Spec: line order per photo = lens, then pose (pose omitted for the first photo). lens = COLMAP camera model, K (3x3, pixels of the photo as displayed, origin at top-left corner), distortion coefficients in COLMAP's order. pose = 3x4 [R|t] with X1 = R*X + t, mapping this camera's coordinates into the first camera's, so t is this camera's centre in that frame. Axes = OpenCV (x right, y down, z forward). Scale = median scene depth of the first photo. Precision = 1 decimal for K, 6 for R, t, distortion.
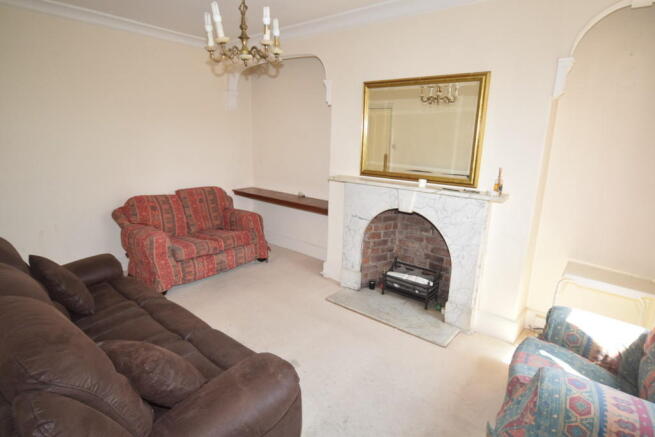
lens RADIAL K [[353.5, 0, 325.7], [0, 353.5, 217.6], [0, 0, 1]] dist [-0.000258, -0.000431]
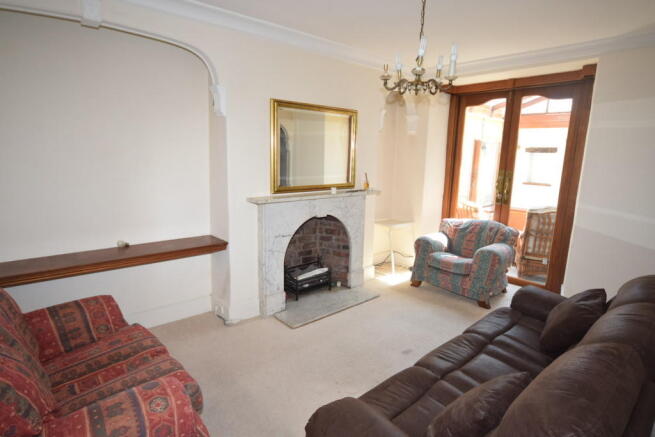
lens RADIAL K [[353.5, 0, 325.6], [0, 353.5, 219.4], [0, 0, 1]] dist [-0.000258, -0.000431]
pose [[0.156167, -0.202843, 0.966678, -0.884655], [0.210919, 0.962961, 0.167989, -0.196974], [-0.964948, 0.177656, 0.193166, 0.731436]]
